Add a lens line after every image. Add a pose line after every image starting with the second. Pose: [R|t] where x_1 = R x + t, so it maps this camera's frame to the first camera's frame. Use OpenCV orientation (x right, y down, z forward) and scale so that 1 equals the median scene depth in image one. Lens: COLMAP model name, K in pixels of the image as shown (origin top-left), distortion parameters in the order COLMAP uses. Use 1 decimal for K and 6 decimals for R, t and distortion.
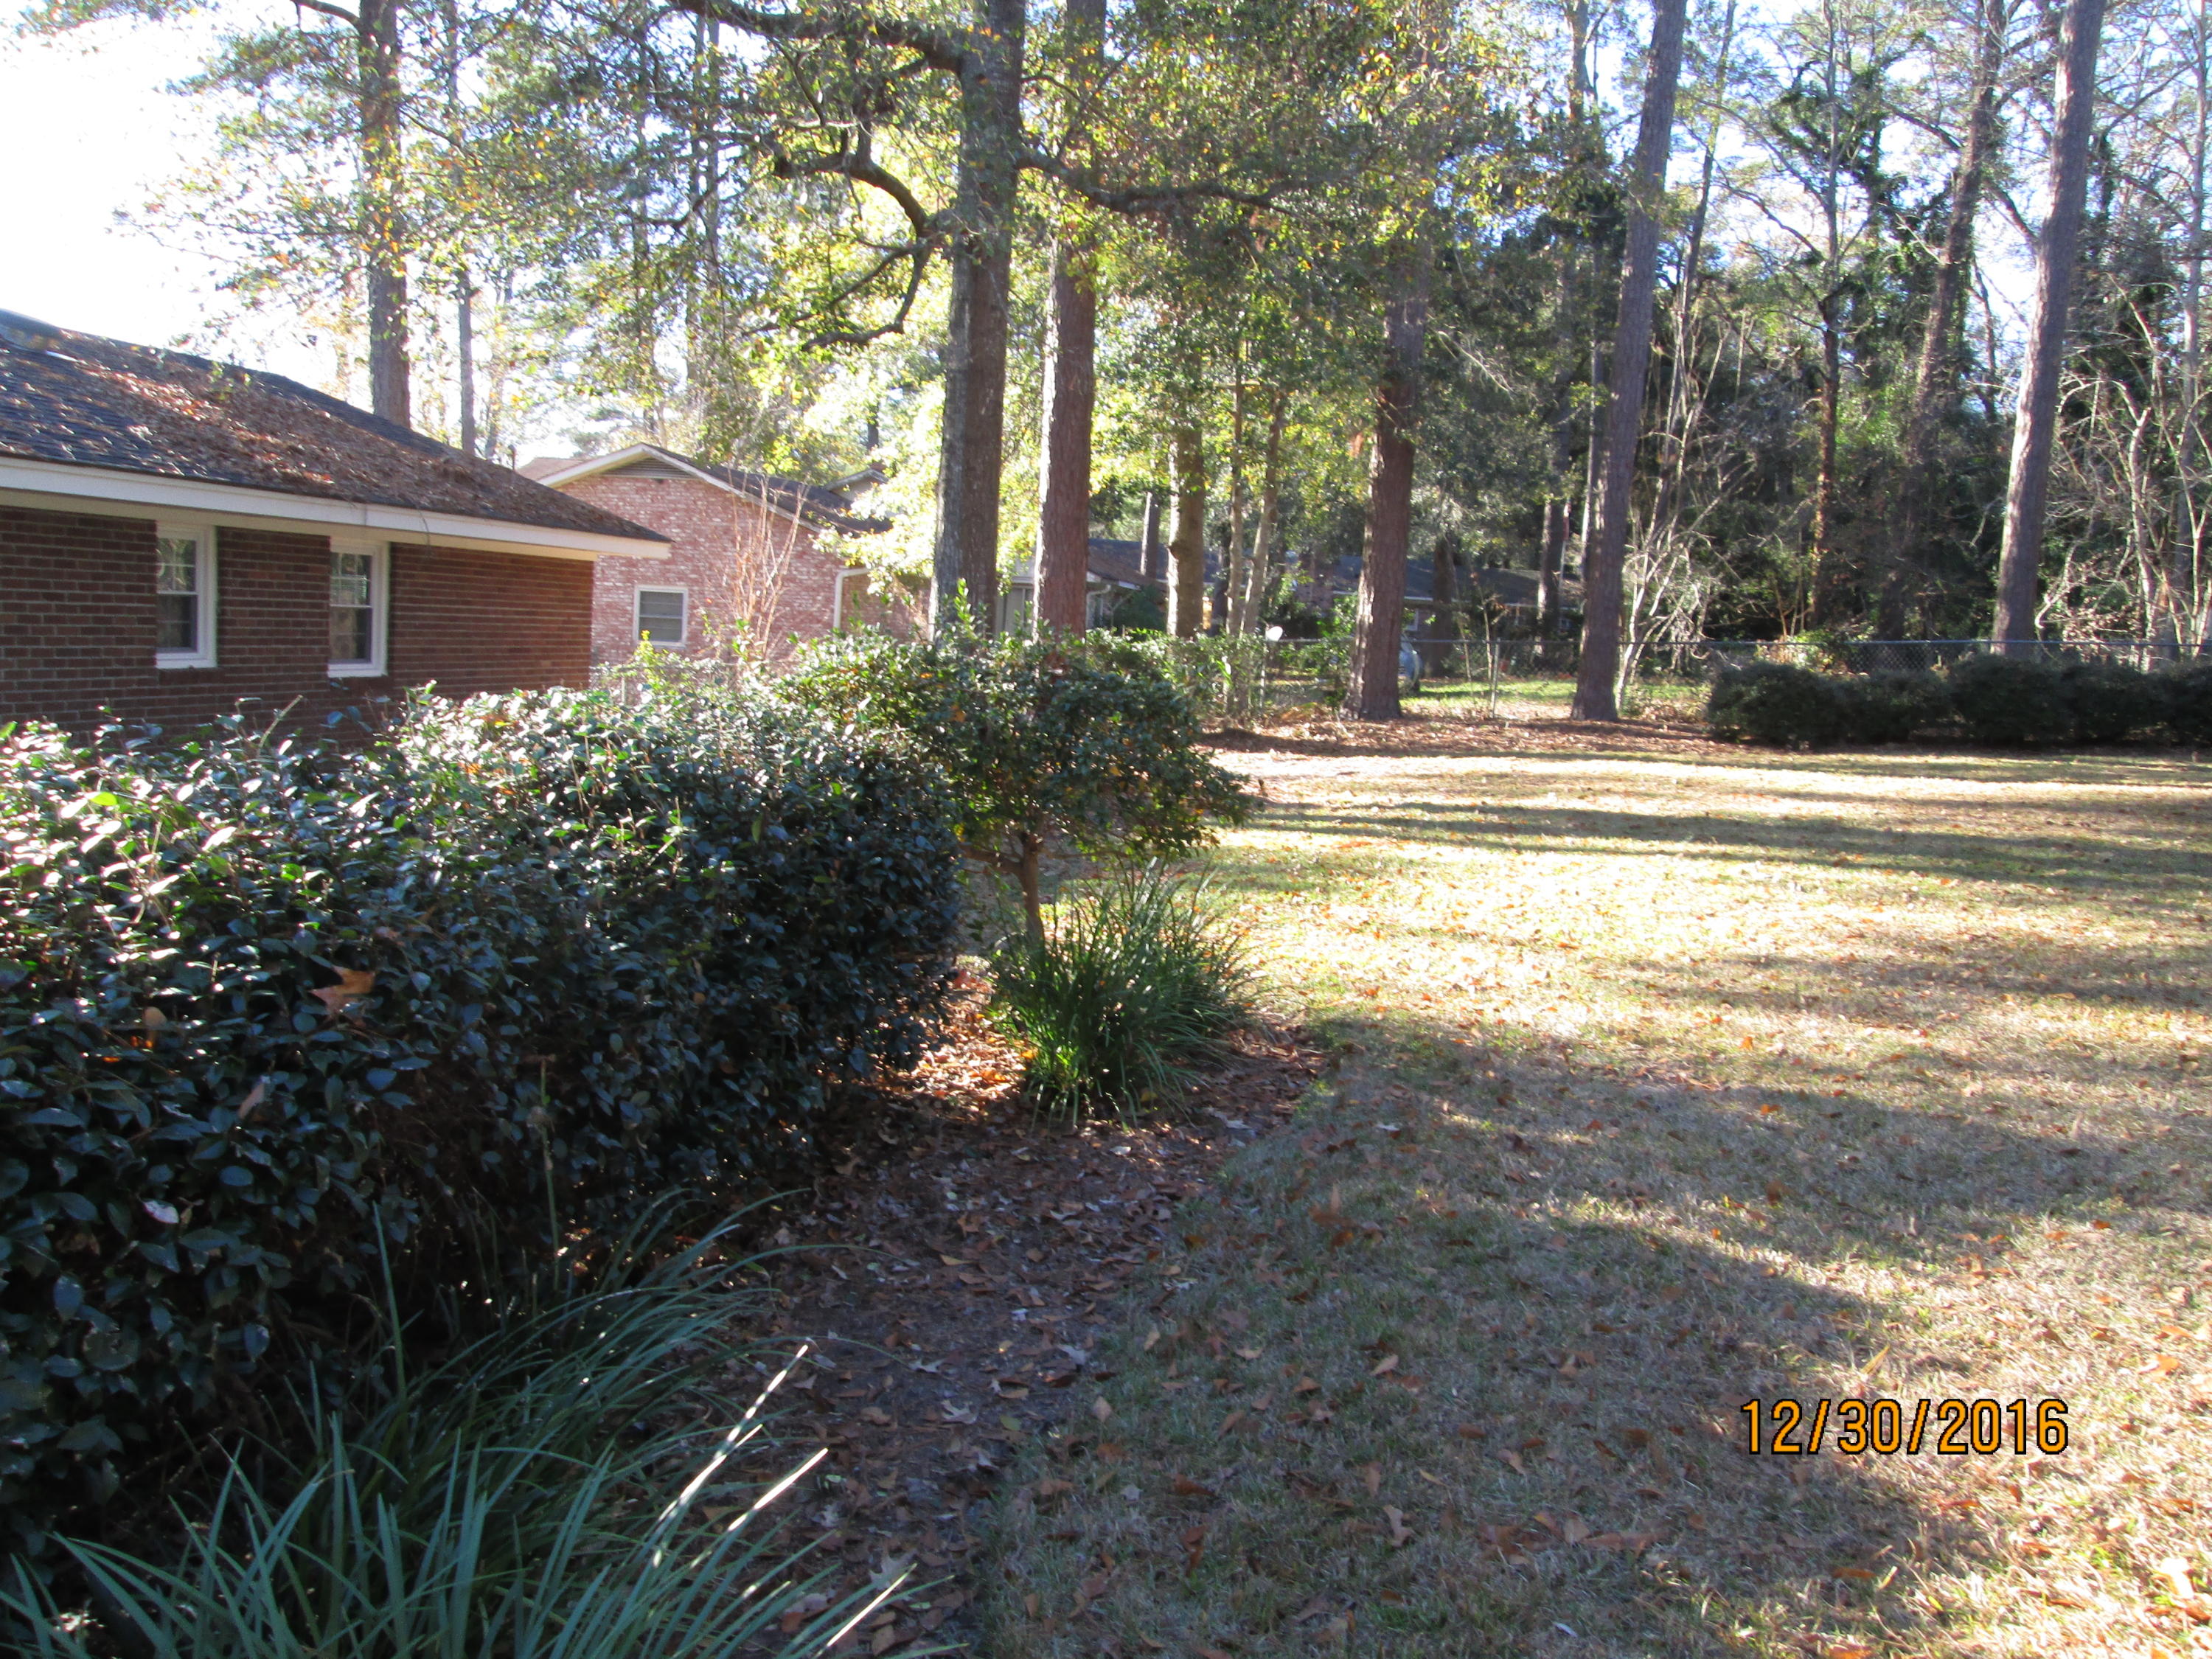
lens RADIAL K [[1855.4, 0, 1092.4], [0, 1855.4, 843.5], [0, 0, 1]] dist [-0.043704, 0.015095]
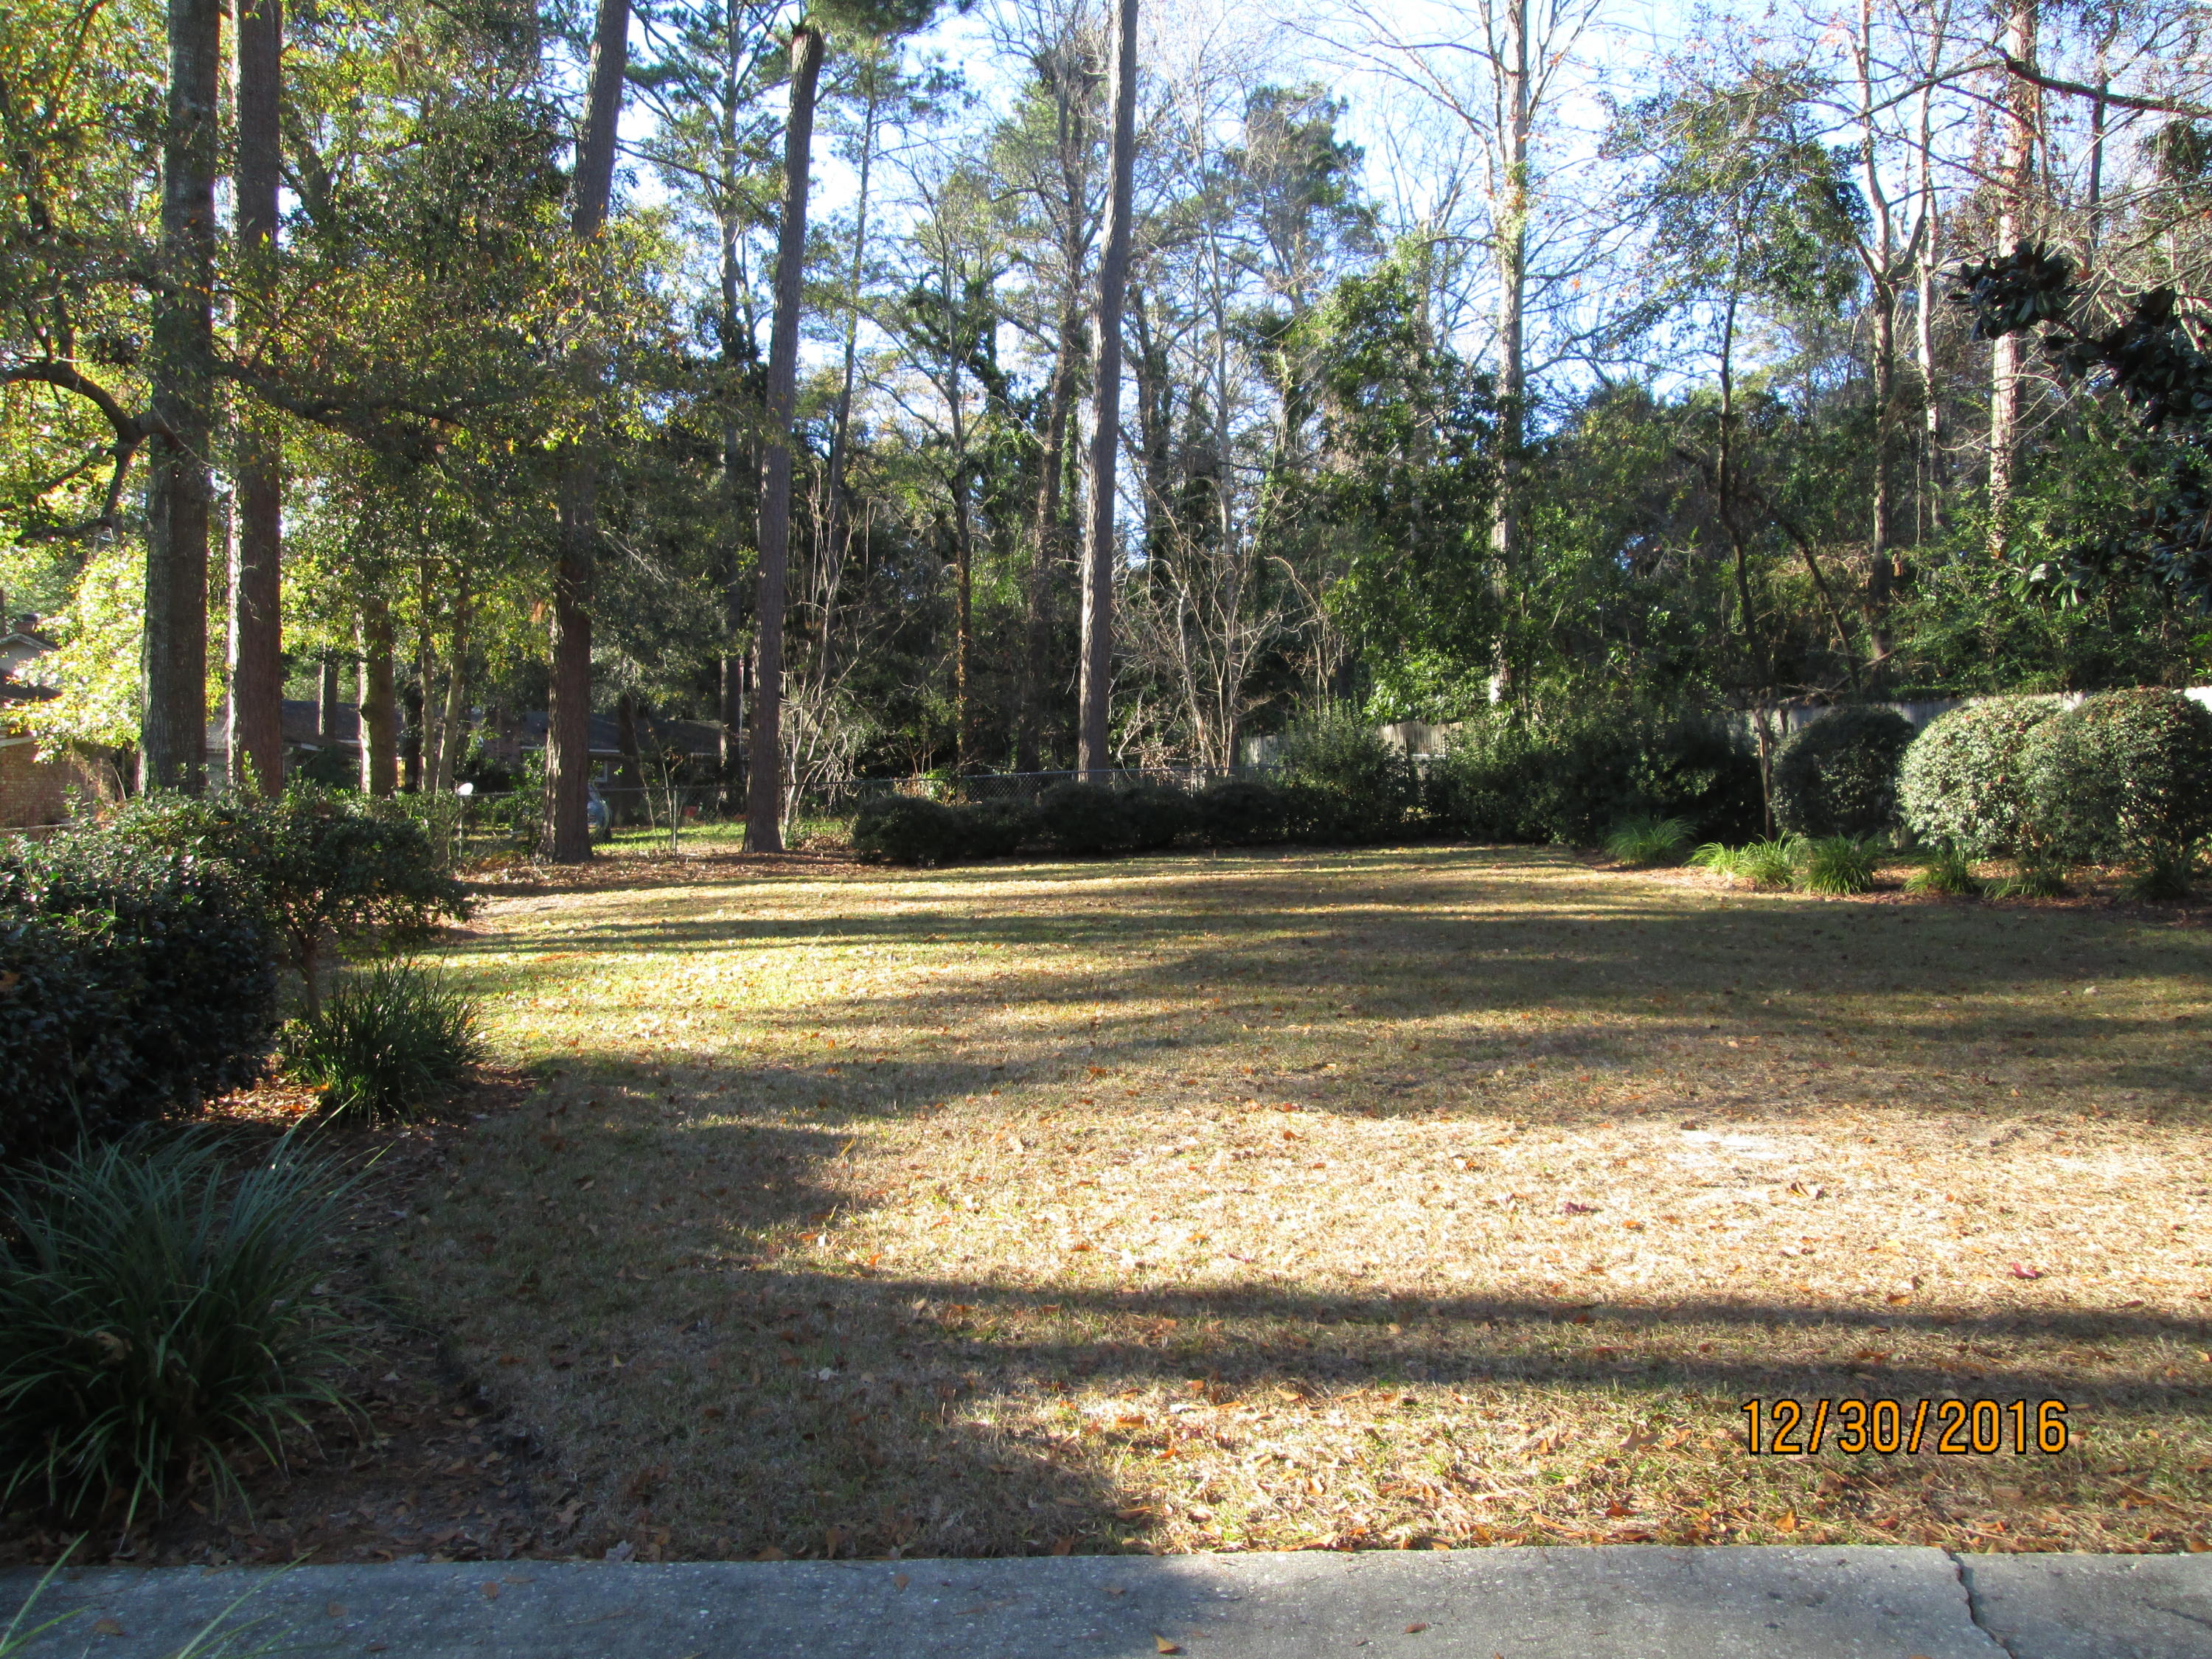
lens RADIAL K [[1855.4, 0, 1037.4], [0, 1855.4, 821.3], [0, 0, 1]] dist [-0.043704, 0.015095]
pose [[0.920562, -0.042714, 0.388253, -0.015116], [0.078406, 0.993978, -0.076548, 0.013421], [-0.382645, 0.100909, 0.918368, -0.106605]]
